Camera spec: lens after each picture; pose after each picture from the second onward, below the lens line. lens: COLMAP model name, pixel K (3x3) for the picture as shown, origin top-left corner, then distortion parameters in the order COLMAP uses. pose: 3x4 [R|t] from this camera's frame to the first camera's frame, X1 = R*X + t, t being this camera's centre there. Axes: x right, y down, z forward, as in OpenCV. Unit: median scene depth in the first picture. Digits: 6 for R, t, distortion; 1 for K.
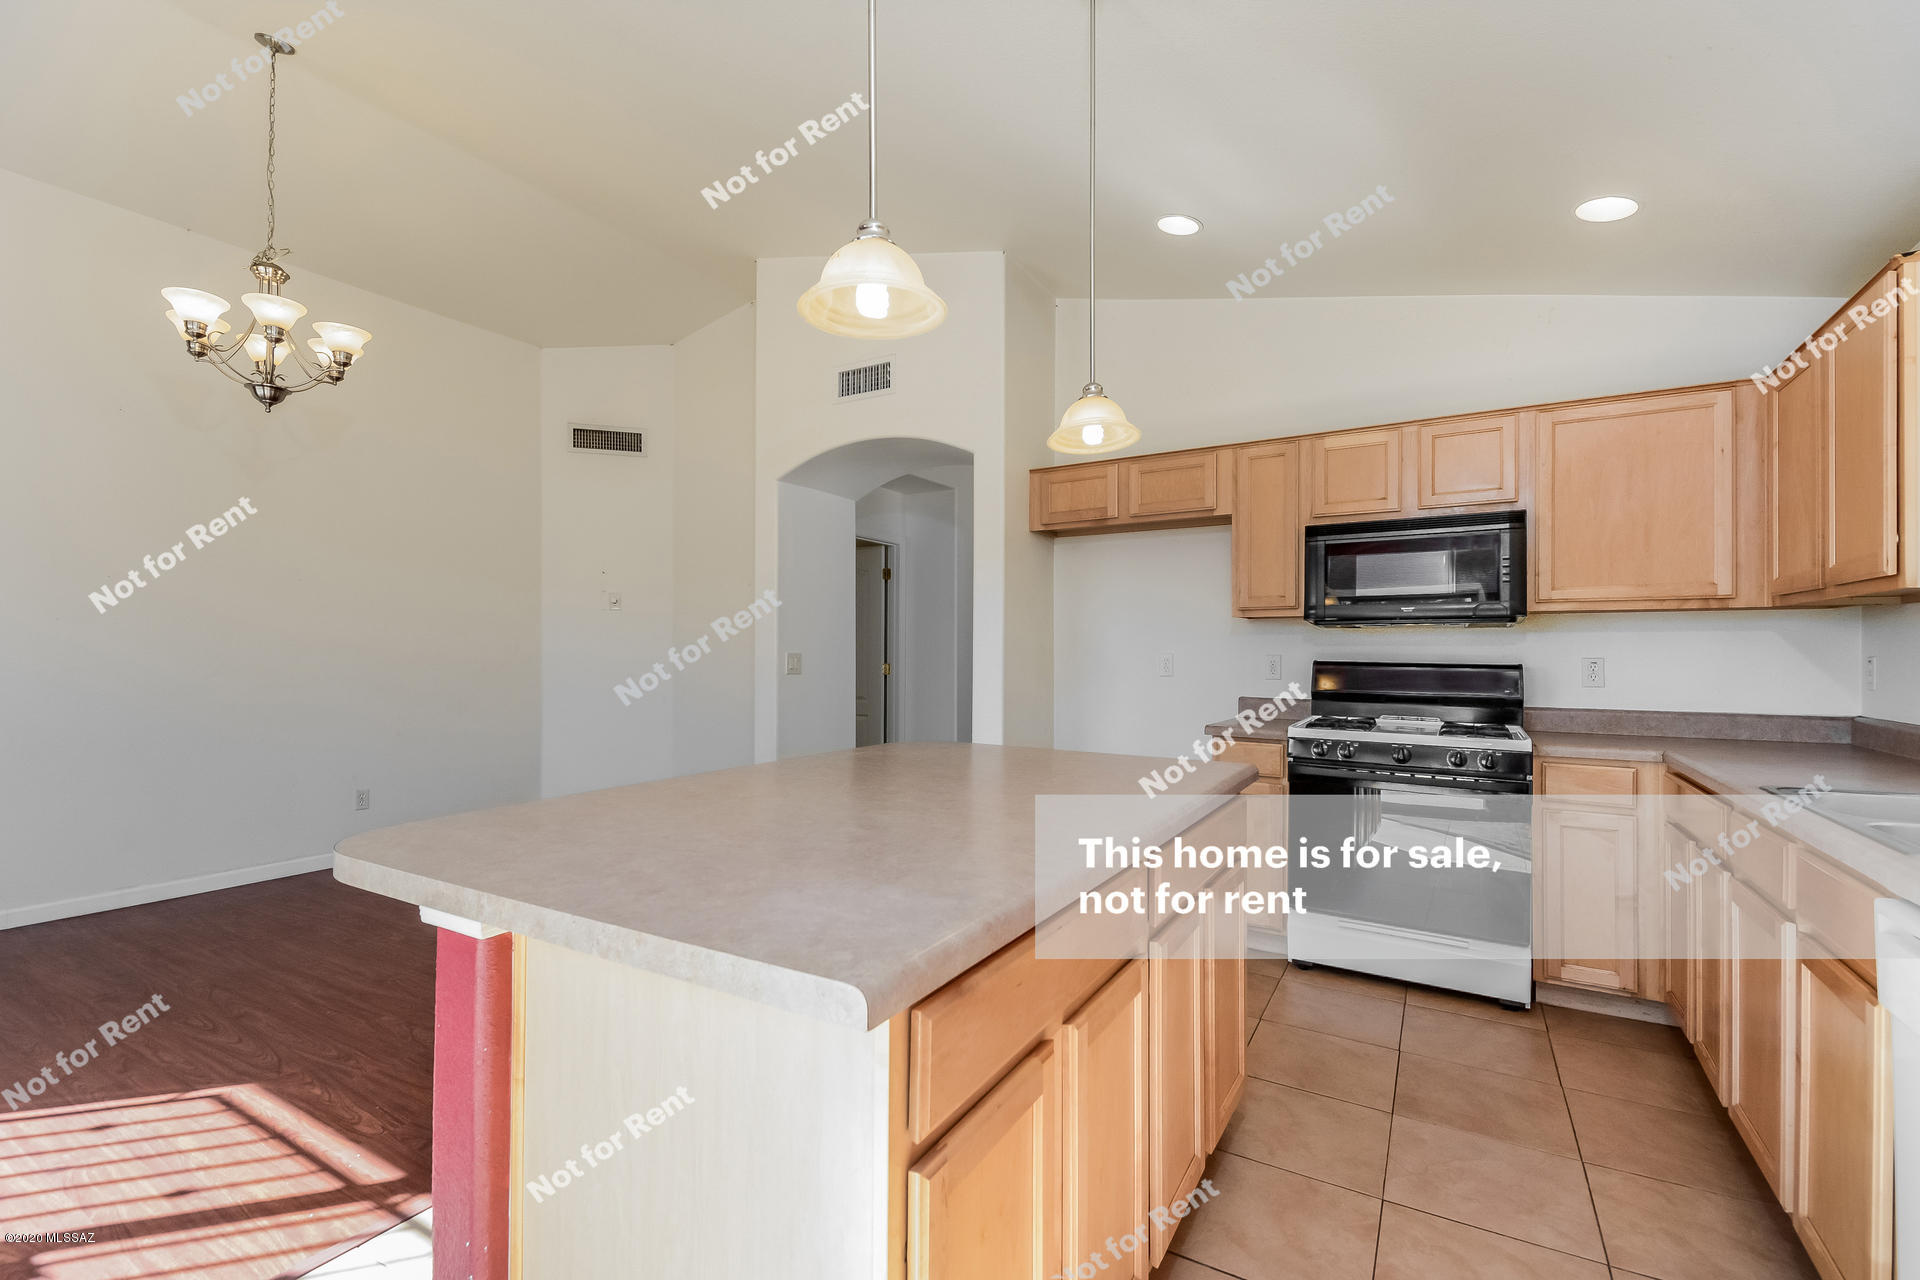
lens RADIAL K [[846.9, 0, 972.4], [0, 846.9, 646.8], [0, 0, 1]] dist [0.008208, -0.005429]
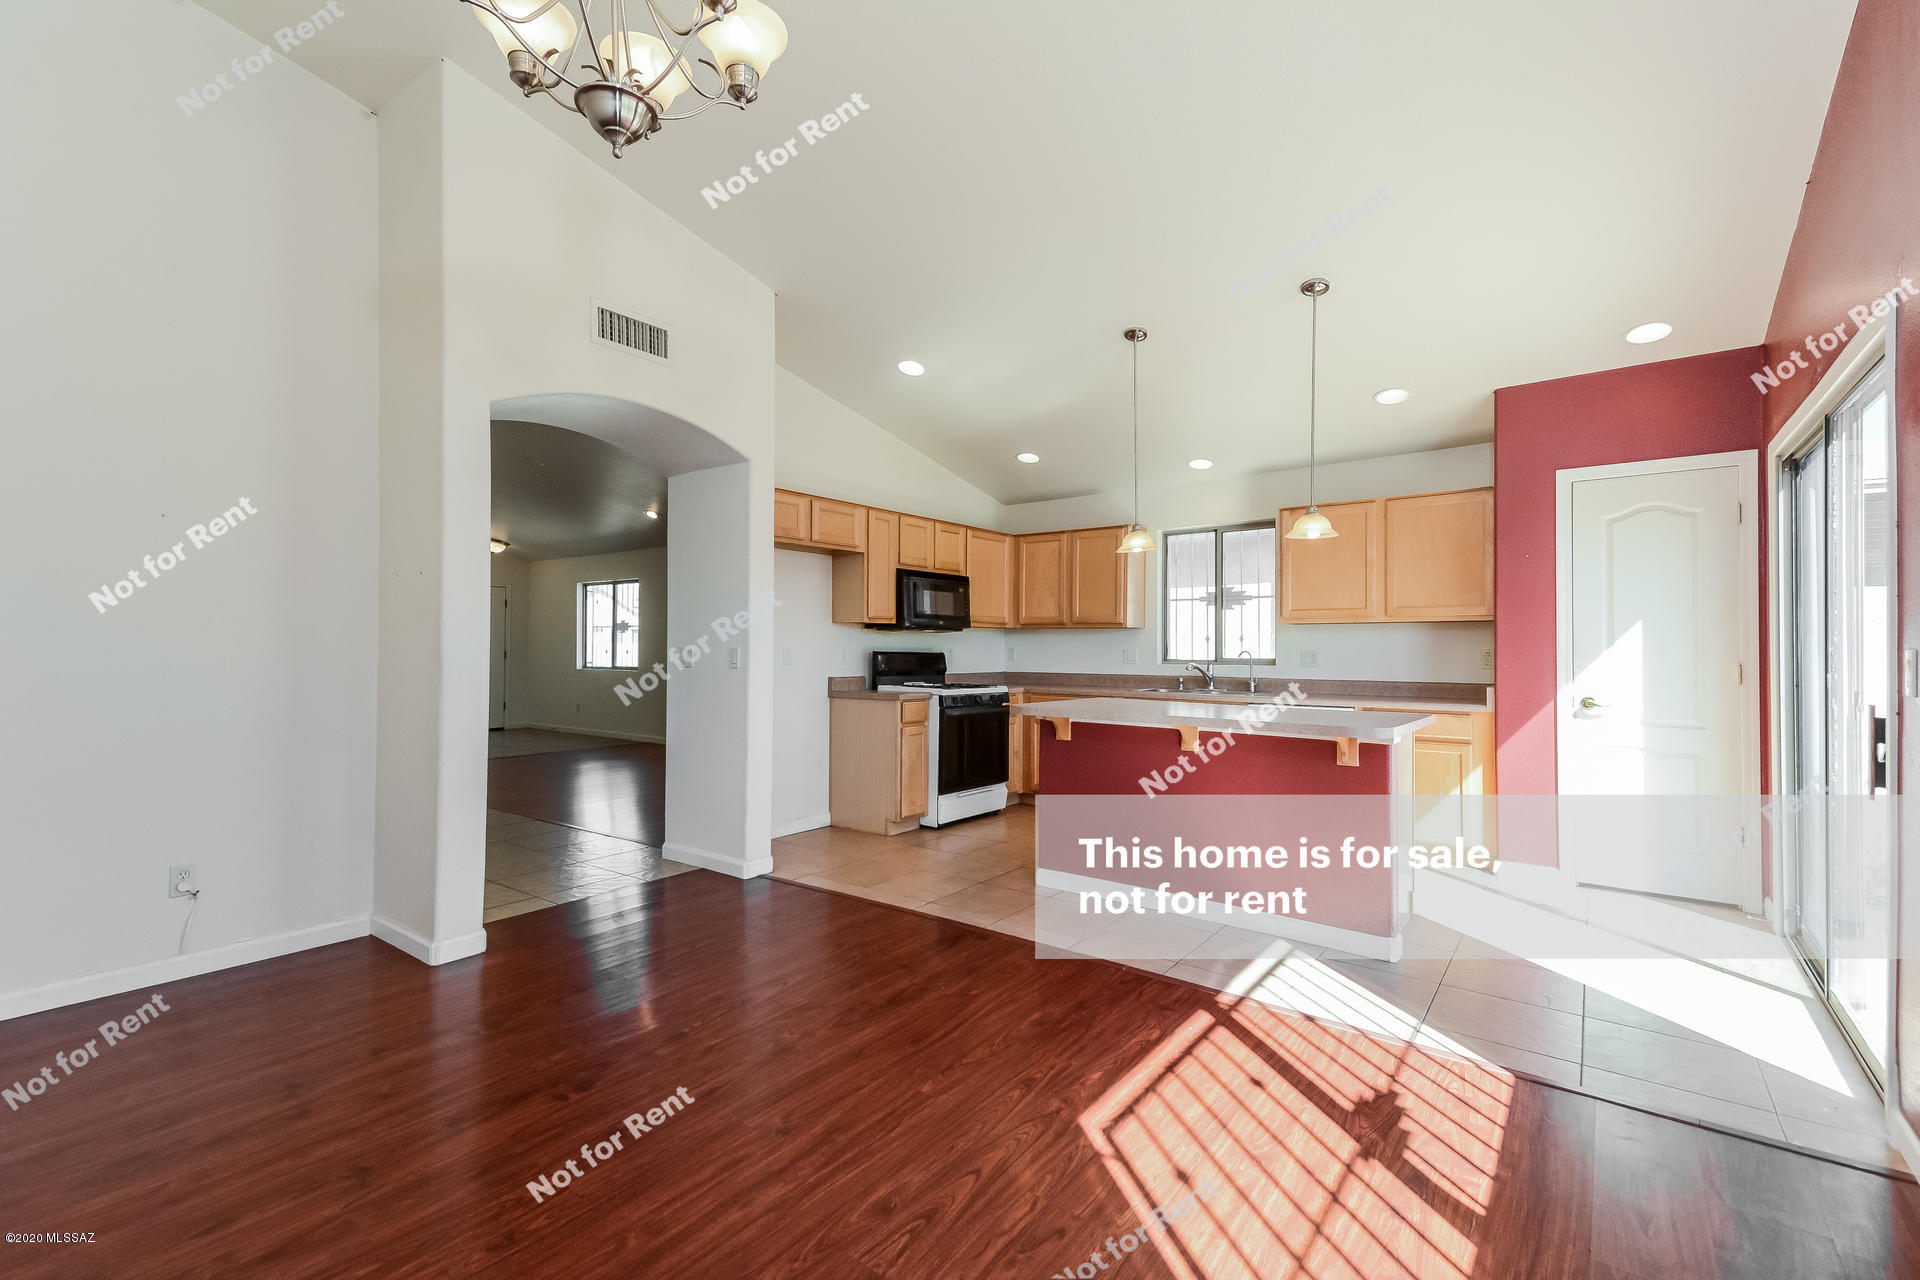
lens RADIAL K [[846.9, 0, 969.9], [0, 846.9, 638.9], [0, 0, 1]] dist [0.008208, -0.005429]
pose [[0.096720, 0.017383, 0.995160, -1.302061], [-0.000996, 0.999849, -0.017368, 0.022125], [-0.995311, 0.000688, 0.096723, 0.767108]]
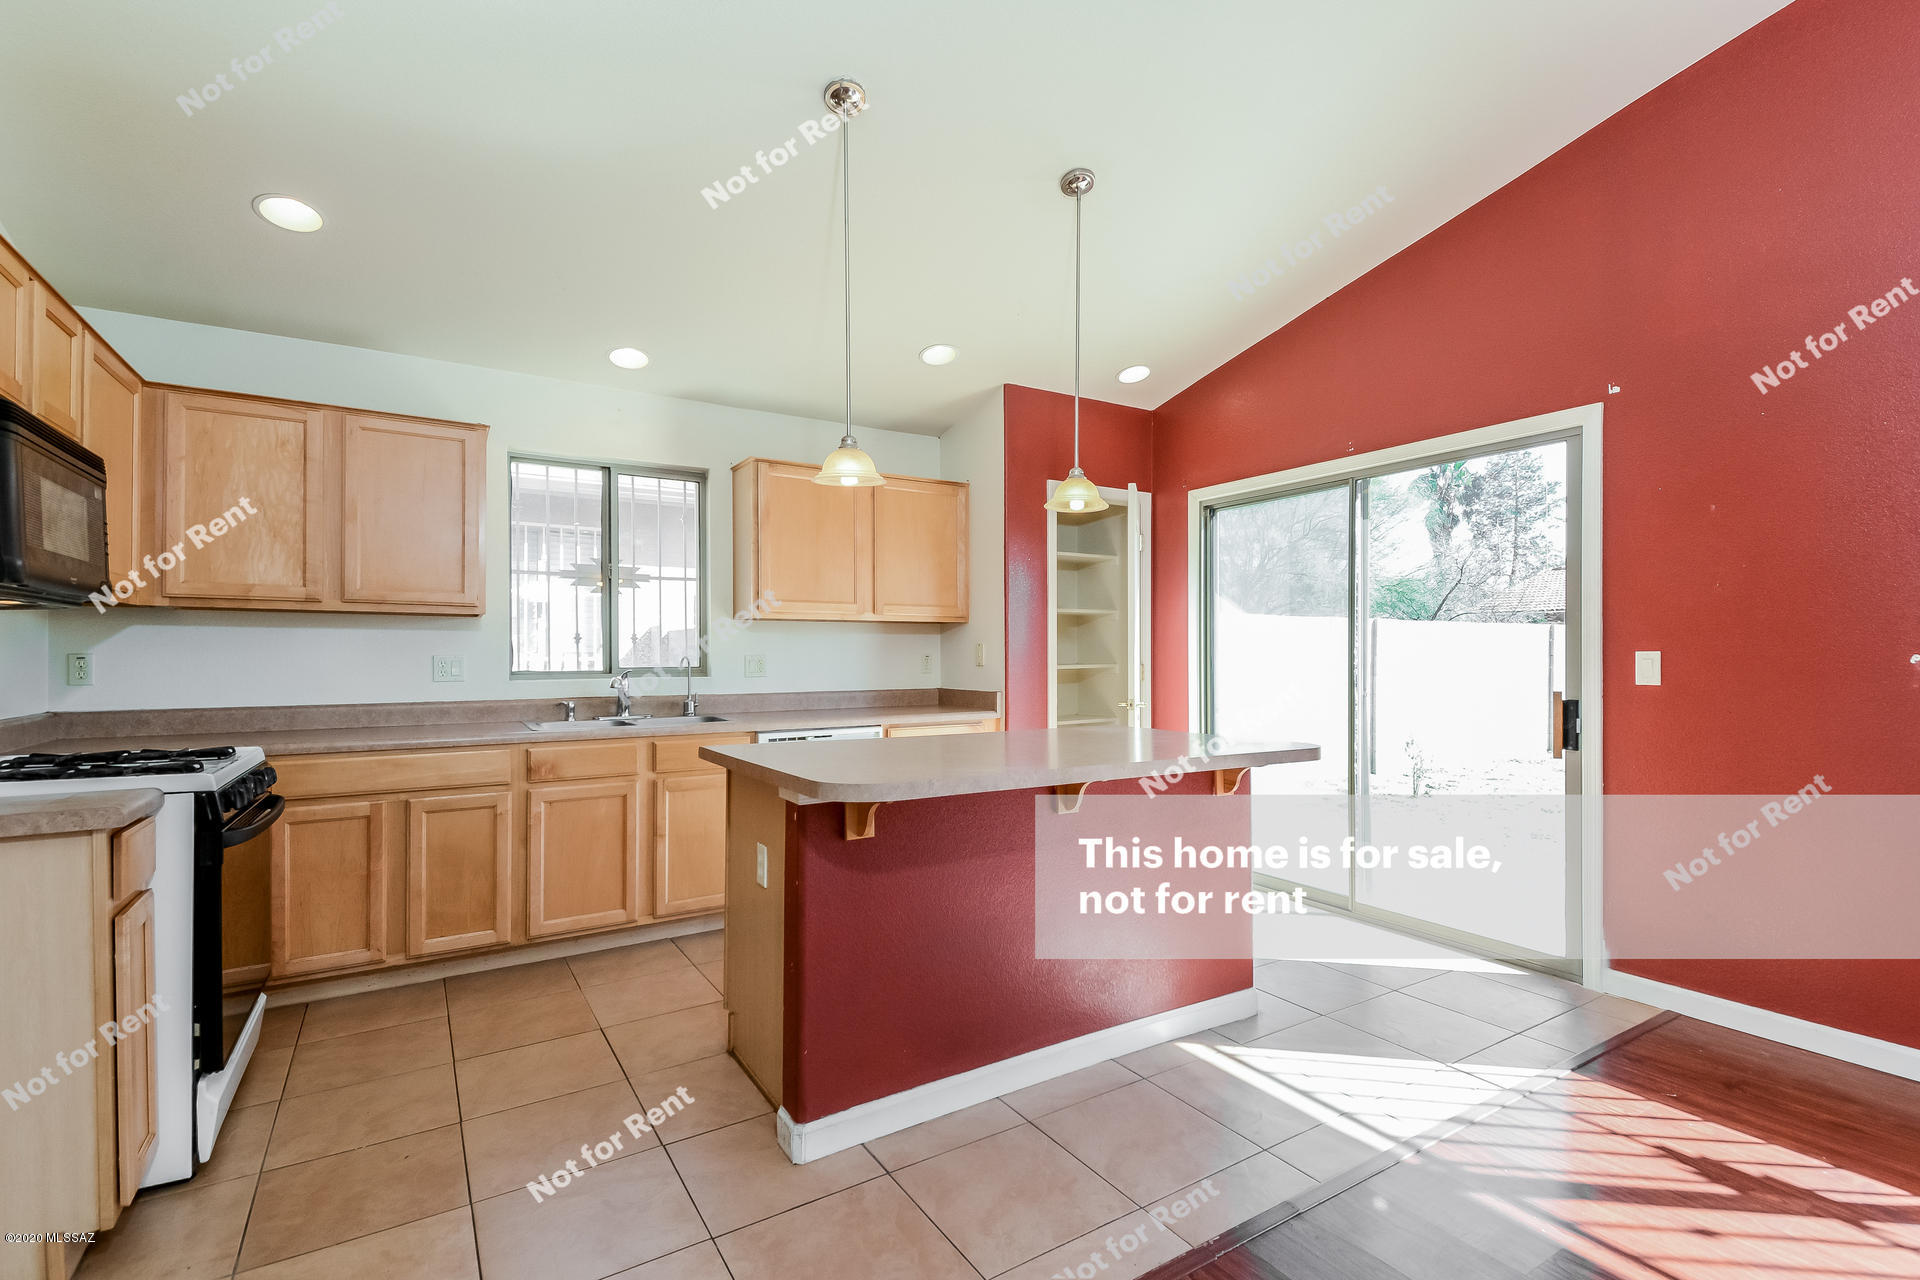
lens RADIAL K [[846.9, 0, 959.1], [0, 846.9, 651.9], [0, 0, 1]] dist [0.008208, -0.005429]
pose [[-0.906437, 0.004720, 0.422315, -0.327497], [0.007049, 0.999967, 0.003954, 0.007449], [-0.422282, 0.006561, -0.906441, 1.297912]]
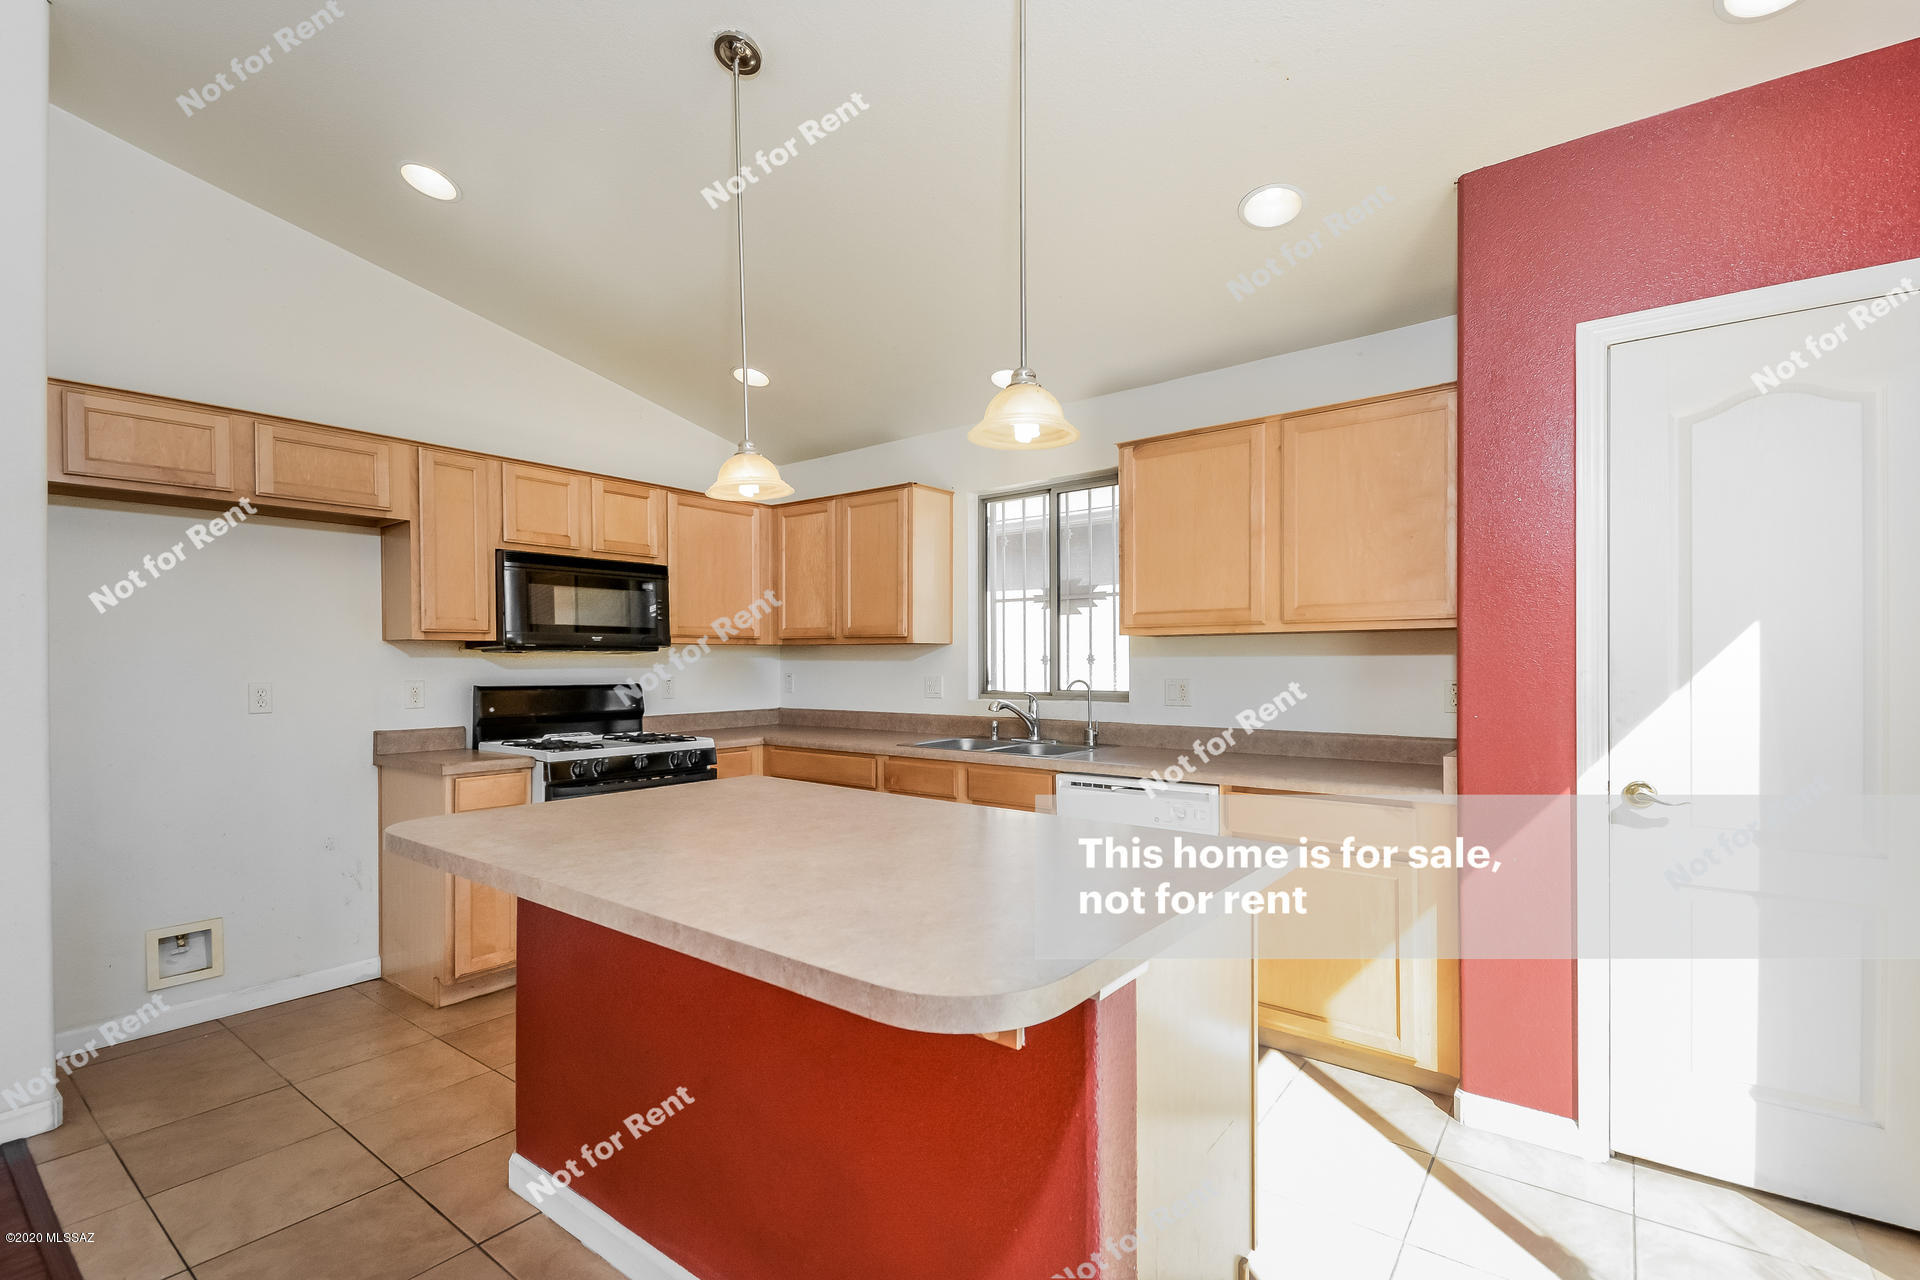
lens RADIAL K [[846.9, 0, 1002.2], [0, 846.9, 665.5], [0, 0, 1]] dist [0.008208, -0.005429]
pose [[0.083962, 0.000637, 0.996469, -0.577286], [0.007659, 0.999970, -0.001284, -0.002683], [-0.996440, 0.007740, 0.083954, 0.365802]]
